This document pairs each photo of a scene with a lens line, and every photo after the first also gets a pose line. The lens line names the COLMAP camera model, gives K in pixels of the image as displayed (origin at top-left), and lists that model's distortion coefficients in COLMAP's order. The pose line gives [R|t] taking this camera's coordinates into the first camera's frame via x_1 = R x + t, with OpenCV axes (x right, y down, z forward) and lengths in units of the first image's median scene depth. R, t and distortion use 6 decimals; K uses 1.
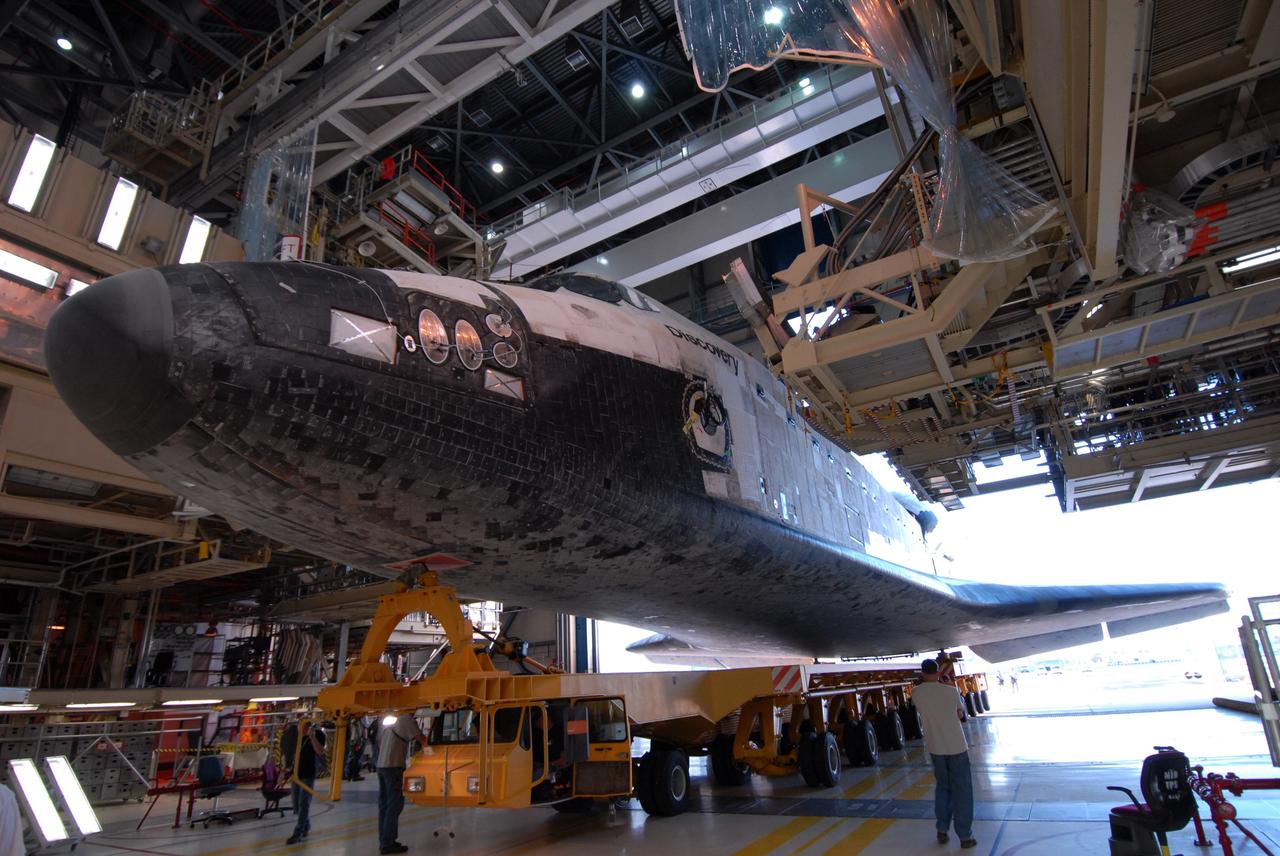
lens RADIAL K [[666.0, 0, 640.0], [0, 666.0, 428.0], [0, 0, 1]] dist [0.032349, -0.000352]
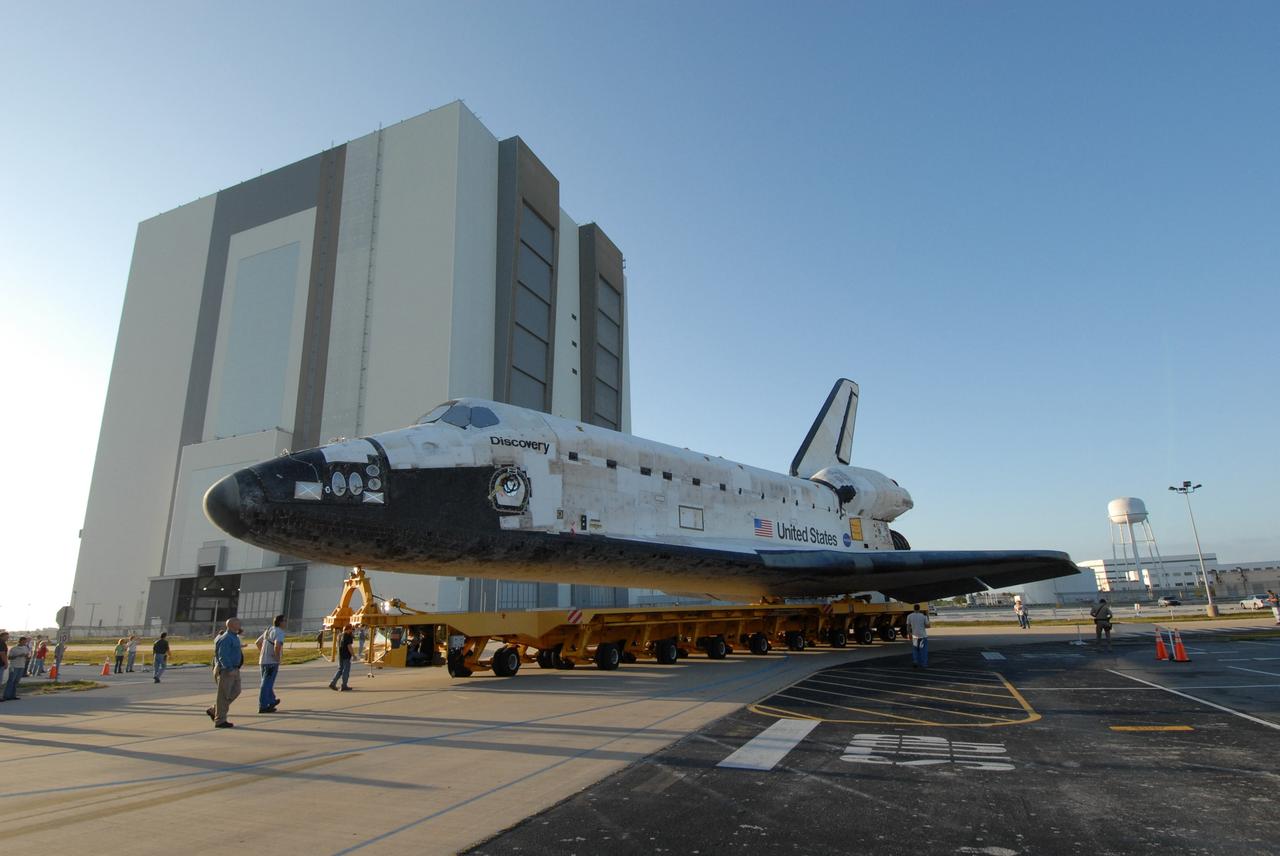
lens RADIAL K [[666.0, 0, 640.0], [0, 666.0, 428.0], [0, 0, 1]] dist [0.032349, -0.000352]
pose [[0.972904, -0.027900, -0.229518, 1.282132], [0.053662, 0.992833, 0.106781, -0.518242], [0.224894, -0.116205, 0.967429, -1.073954]]
